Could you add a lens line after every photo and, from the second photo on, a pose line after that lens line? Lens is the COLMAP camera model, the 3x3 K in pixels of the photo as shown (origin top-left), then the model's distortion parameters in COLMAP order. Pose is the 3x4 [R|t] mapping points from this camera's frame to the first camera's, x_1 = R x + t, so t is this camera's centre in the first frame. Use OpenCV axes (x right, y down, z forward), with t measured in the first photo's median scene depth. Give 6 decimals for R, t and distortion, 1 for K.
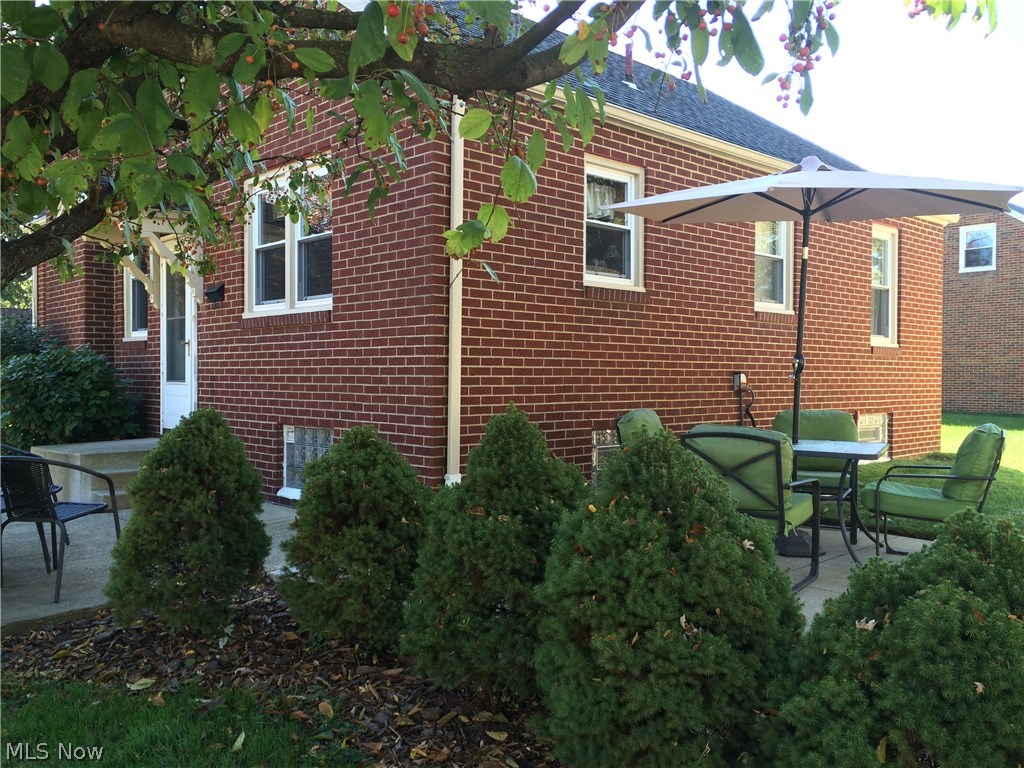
lens RADIAL K [[874.1, 0, 509.7], [0, 874.1, 380.3], [0, 0, 1]] dist [0.082915, -0.100947]
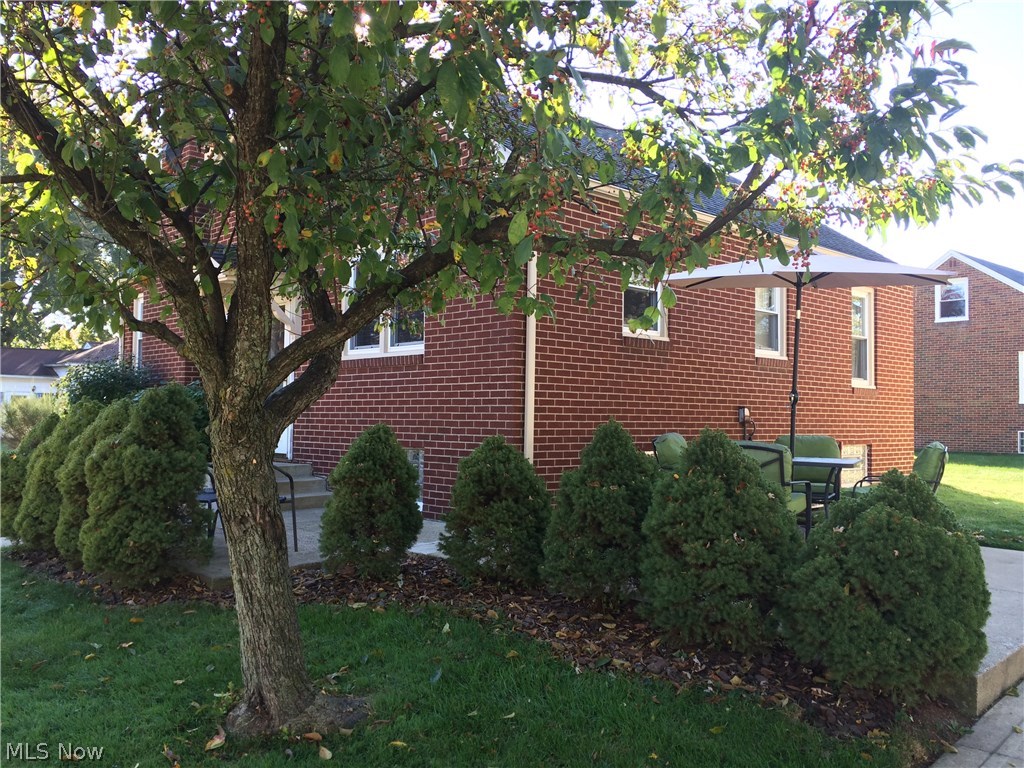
lens RADIAL K [[874.1, 0, 506.7], [0, 874.1, 385.8], [0, 0, 1]] dist [0.082915, -0.100947]
pose [[0.999934, 0.006390, 0.009530, -0.104290], [-0.005982, 0.999092, -0.042187, 0.019814], [-0.009791, 0.042127, 0.999064, -0.285398]]
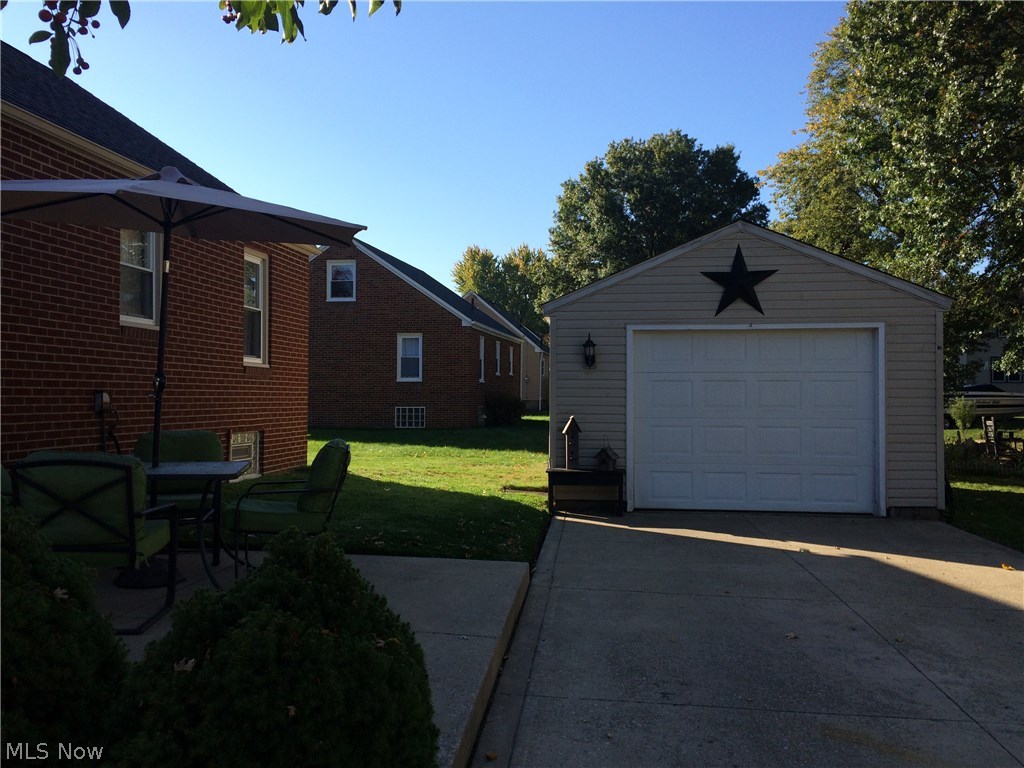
lens RADIAL K [[874.1, 0, 504.1], [0, 874.1, 378.7], [0, 0, 1]] dist [0.082915, -0.100947]
pose [[0.787232, 0.011665, 0.616546, 0.030629], [0.002557, 0.999751, -0.022180, -0.000587], [-0.616651, 0.019037, 0.787006, 0.021203]]
